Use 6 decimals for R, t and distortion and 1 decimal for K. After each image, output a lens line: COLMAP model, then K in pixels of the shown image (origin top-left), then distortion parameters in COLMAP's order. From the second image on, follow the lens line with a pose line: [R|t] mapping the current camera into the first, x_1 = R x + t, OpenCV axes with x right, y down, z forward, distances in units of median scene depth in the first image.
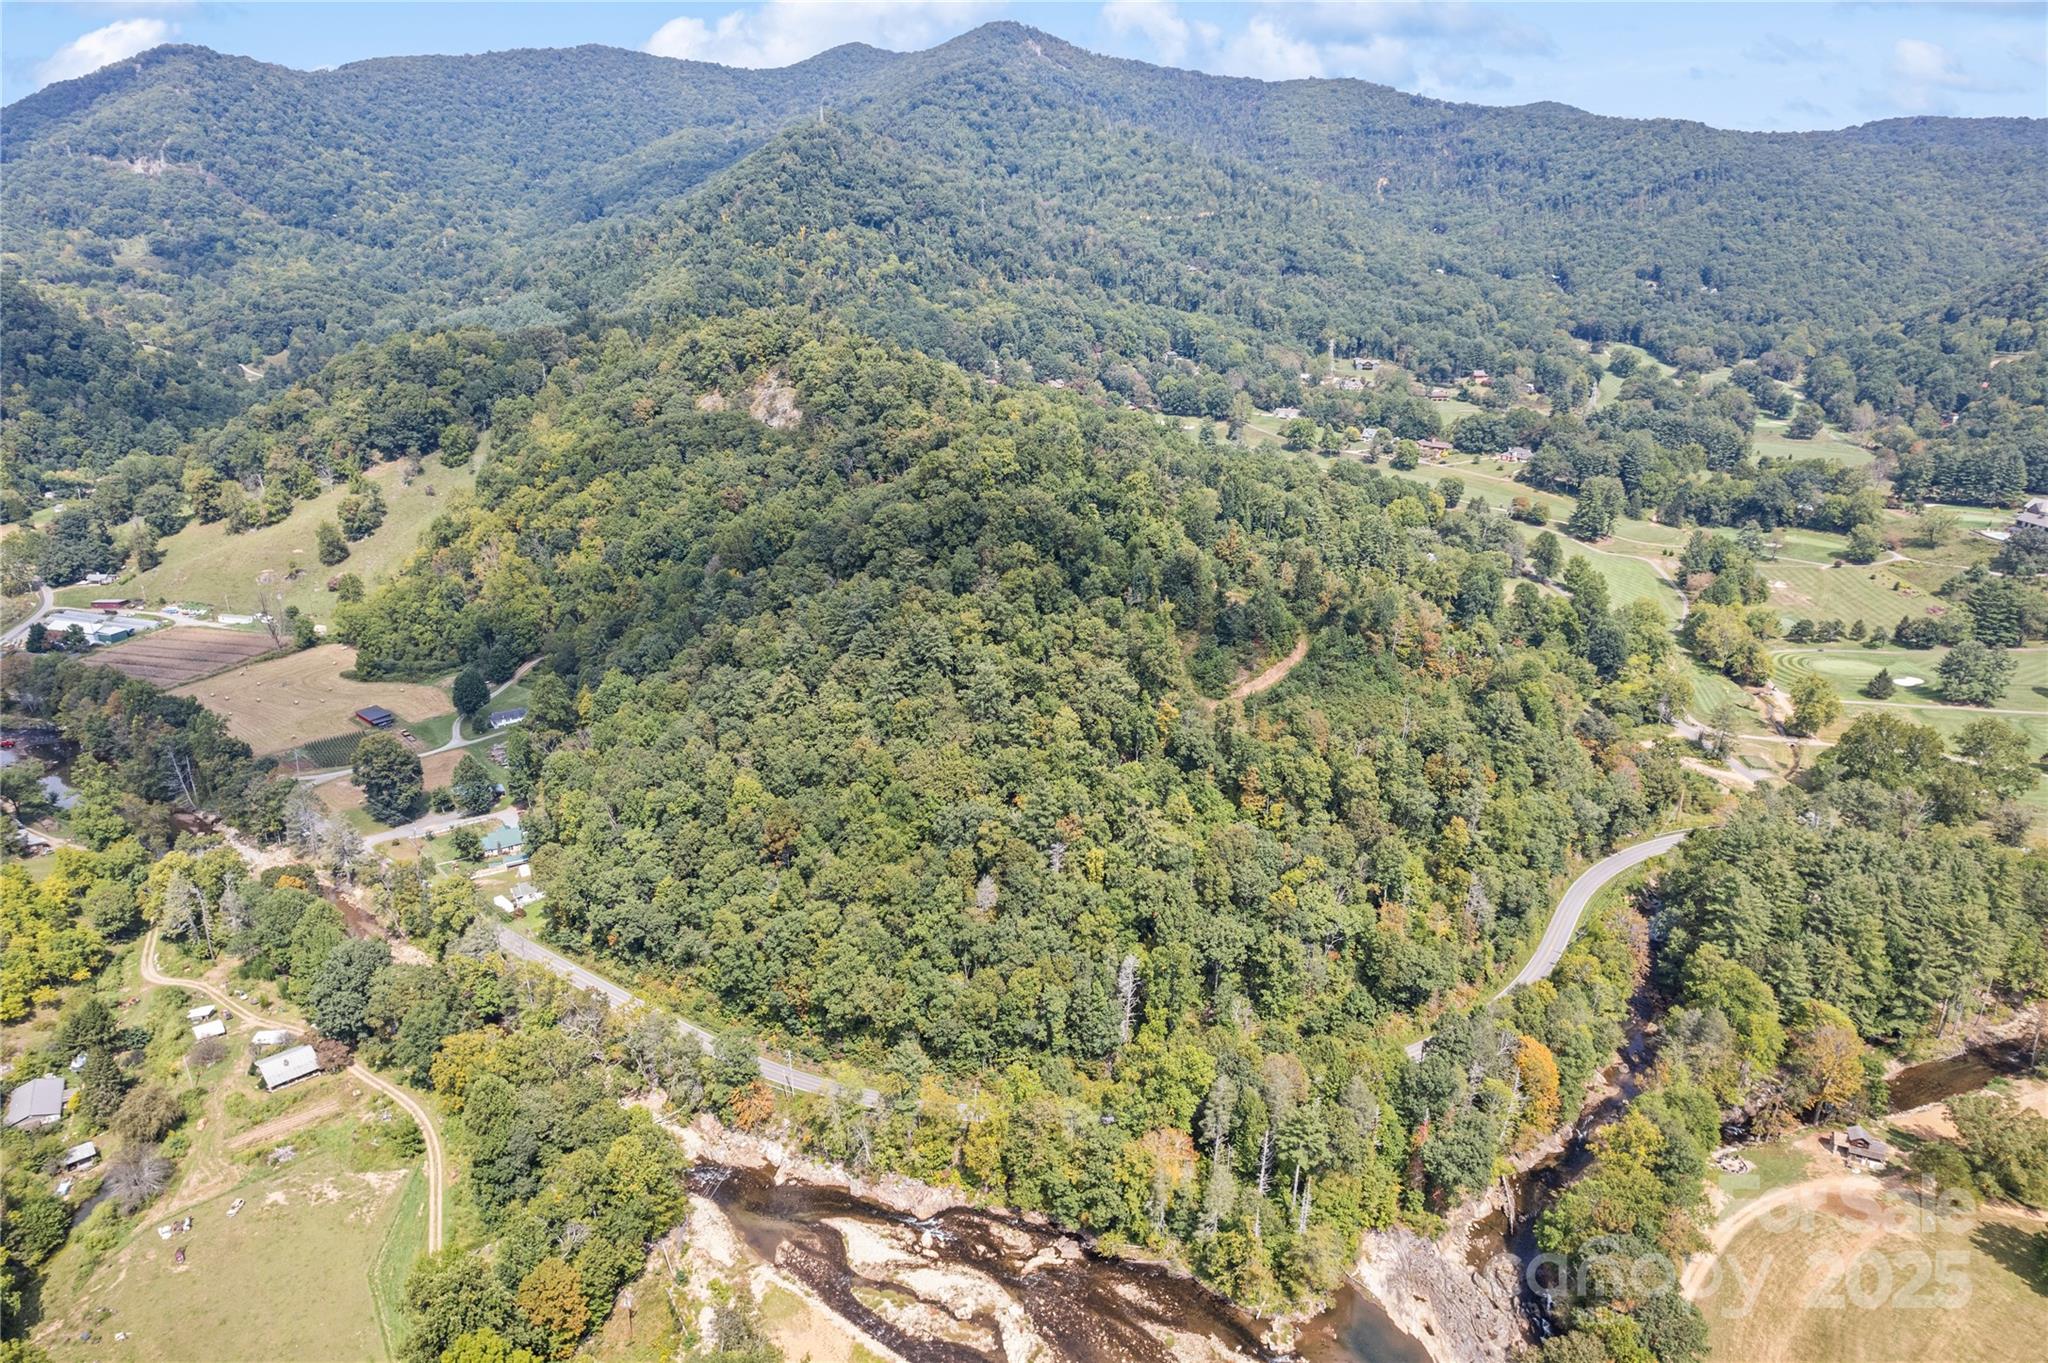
lens RADIAL K [[1314.6, 0, 1028.6], [0, 1314.6, 691.6], [0, 0, 1]] dist [-0.086702, 0.076738]
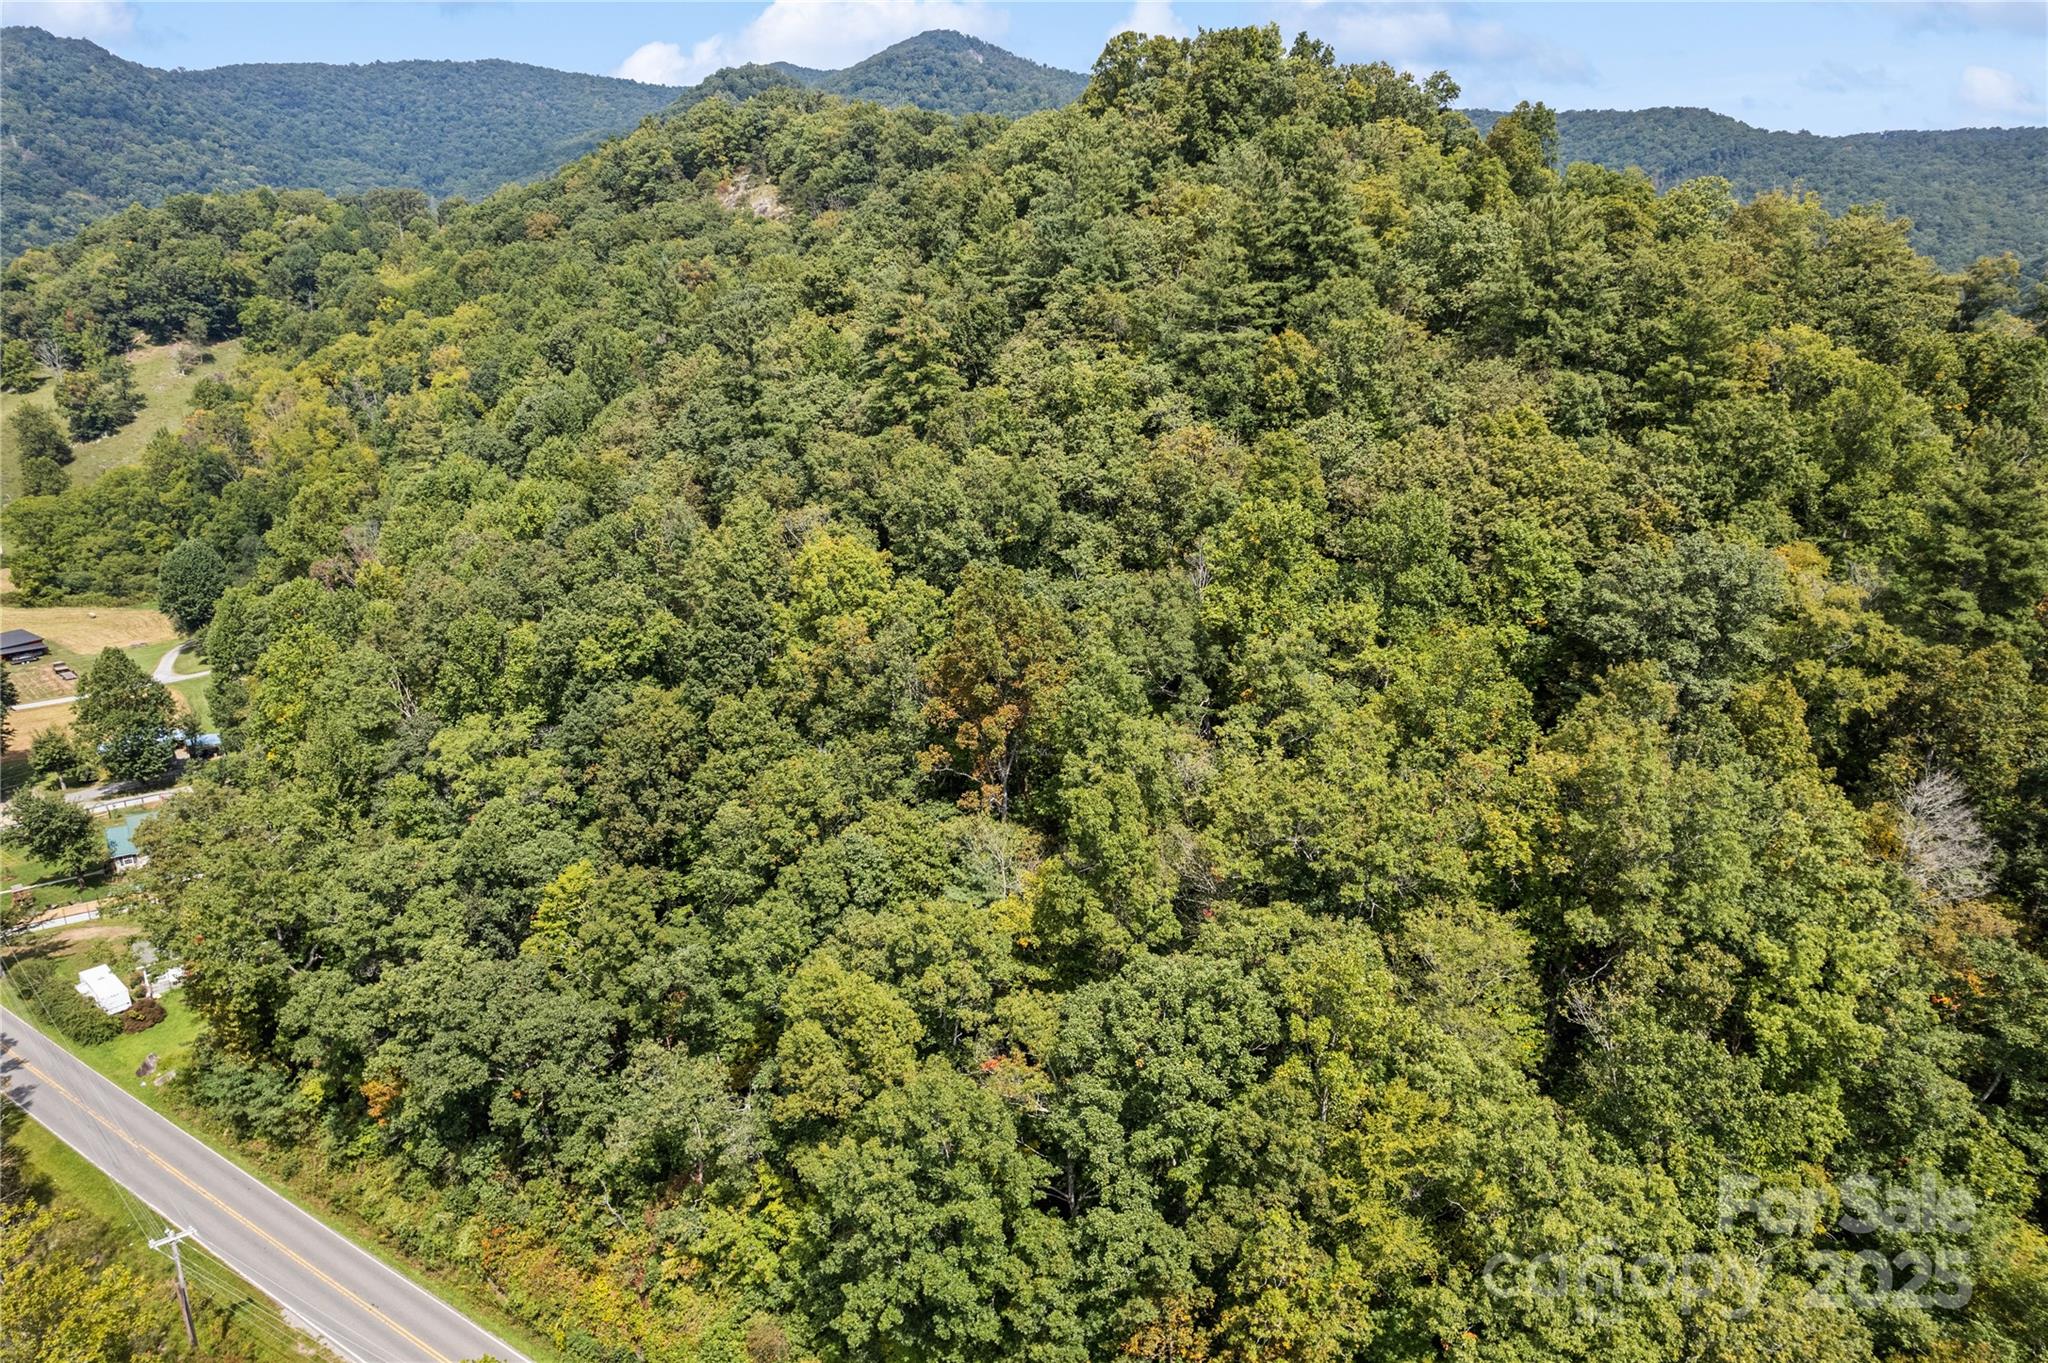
lens RADIAL K [[1314.6, 0, 1028.6], [0, 1314.6, 691.6], [0, 0, 1]] dist [-0.086702, 0.076738]
pose [[0.997830, -0.023258, 0.061603, -0.184061], [0.026889, 0.997908, -0.058795, 0.116406], [-0.060107, 0.060324, 0.996368, 0.667689]]
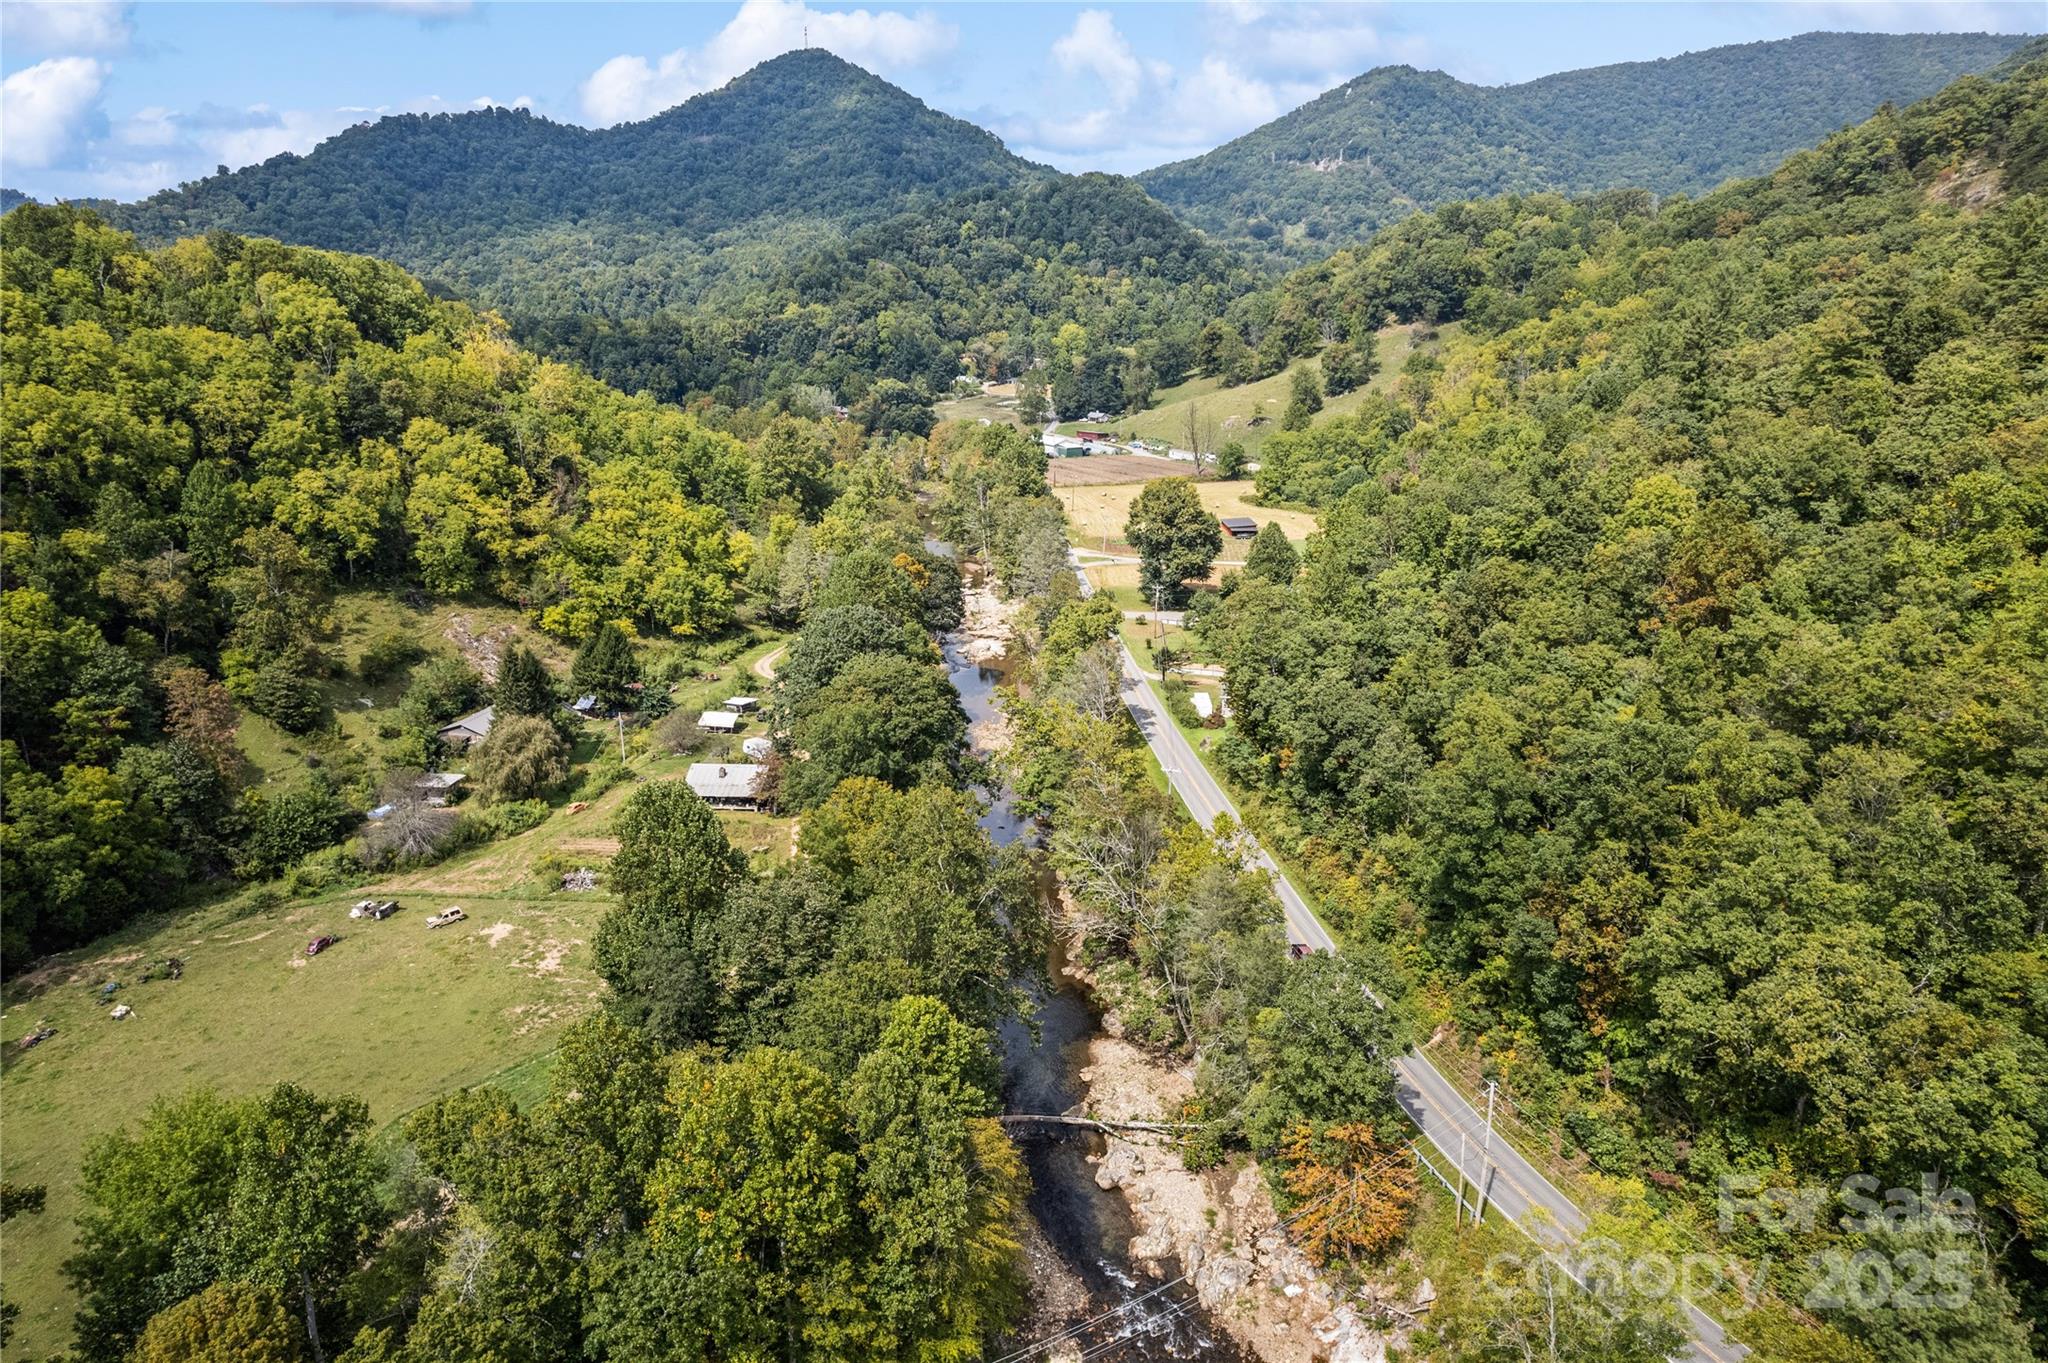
lens RADIAL K [[1314.6, 0, 1028.6], [0, 1314.6, 691.6], [0, 0, 1]] dist [-0.086702, 0.076738]
pose [[0.688121, 0.205574, -0.695866, -0.050529], [-0.242320, 0.969074, 0.046662, 0.157161], [0.683938, 0.136513, 0.716654, 0.548159]]
